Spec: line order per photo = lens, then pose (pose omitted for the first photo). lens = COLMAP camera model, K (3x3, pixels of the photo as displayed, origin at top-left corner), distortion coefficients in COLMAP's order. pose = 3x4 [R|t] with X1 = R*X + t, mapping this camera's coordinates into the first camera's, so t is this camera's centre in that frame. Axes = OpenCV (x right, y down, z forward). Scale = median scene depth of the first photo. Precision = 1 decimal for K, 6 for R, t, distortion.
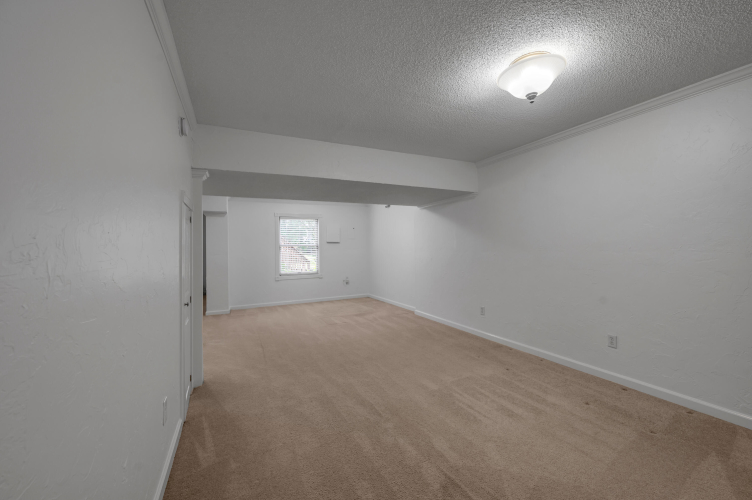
lens RADIAL K [[305.2, 0, 372.2], [0, 305.2, 241.8], [0, 0, 1]] dist [0.001054, 0.000197]
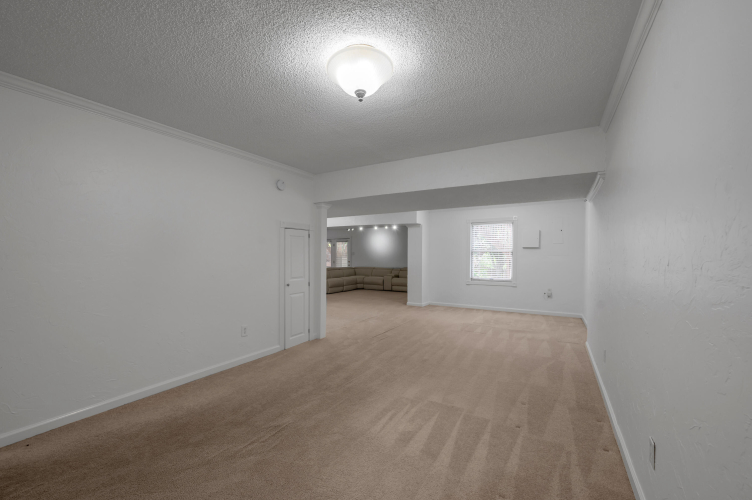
lens RADIAL K [[305.2, 0, 372.2], [0, 305.2, 241.8], [0, 0, 1]] dist [0.001054, 0.000197]
pose [[0.554852, -0.017082, -0.831774, 0.455280], [0.001073, 0.999803, -0.019817, 0.000489], [0.831948, 0.010103, 0.554761, 0.167166]]
